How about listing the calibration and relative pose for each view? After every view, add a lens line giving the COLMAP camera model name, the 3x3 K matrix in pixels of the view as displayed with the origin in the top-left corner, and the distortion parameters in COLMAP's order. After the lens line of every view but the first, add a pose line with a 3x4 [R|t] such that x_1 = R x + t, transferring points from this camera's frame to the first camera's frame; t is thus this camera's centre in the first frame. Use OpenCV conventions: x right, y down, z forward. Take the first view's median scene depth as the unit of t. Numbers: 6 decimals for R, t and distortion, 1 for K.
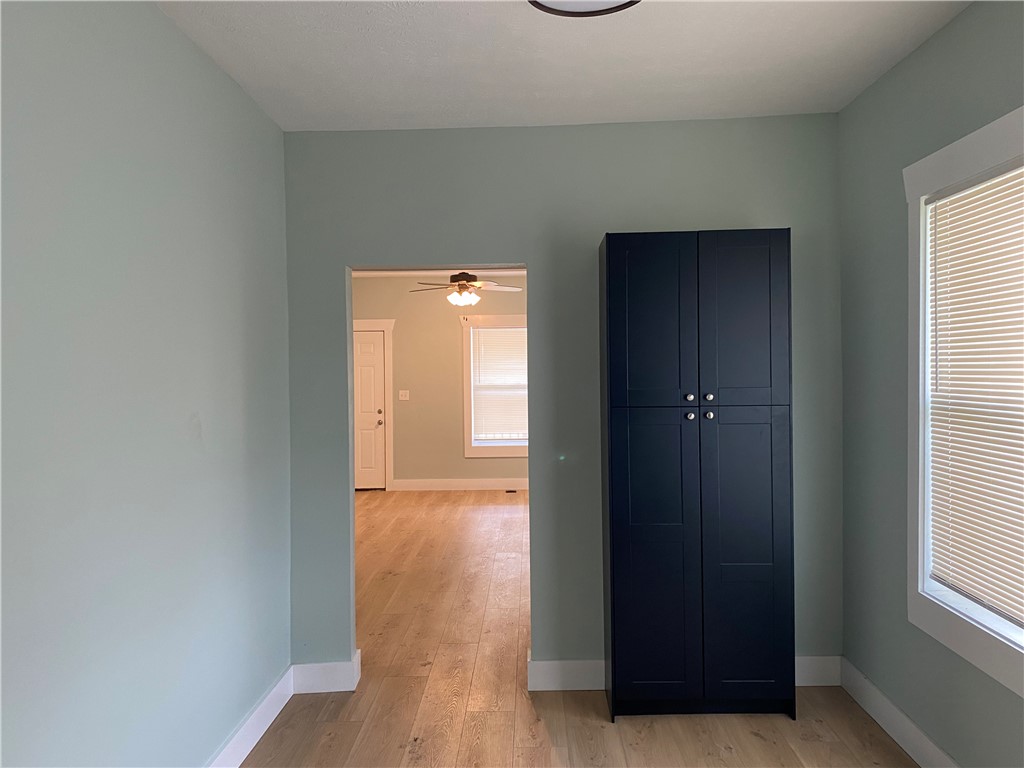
lens RADIAL K [[781.0, 0, 511.7], [0, 781.0, 378.7], [0, 0, 1]] dist [0.024161, -0.012120]
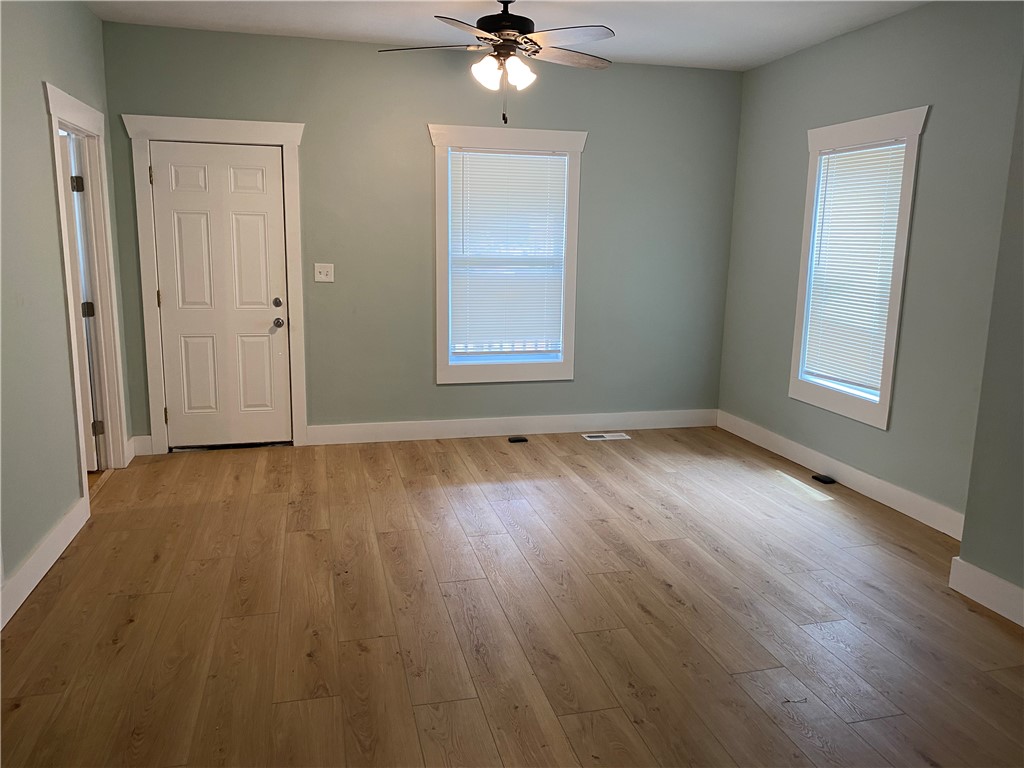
lens RADIAL K [[781.0, 0, 515.4], [0, 781.0, 390.1], [0, 0, 1]] dist [0.024161, -0.012120]
pose [[0.962637, -0.022796, 0.269832, -0.158432], [-0.027874, 0.982815, 0.182475, -0.001301], [-0.269355, -0.183178, 0.945459, 0.438638]]
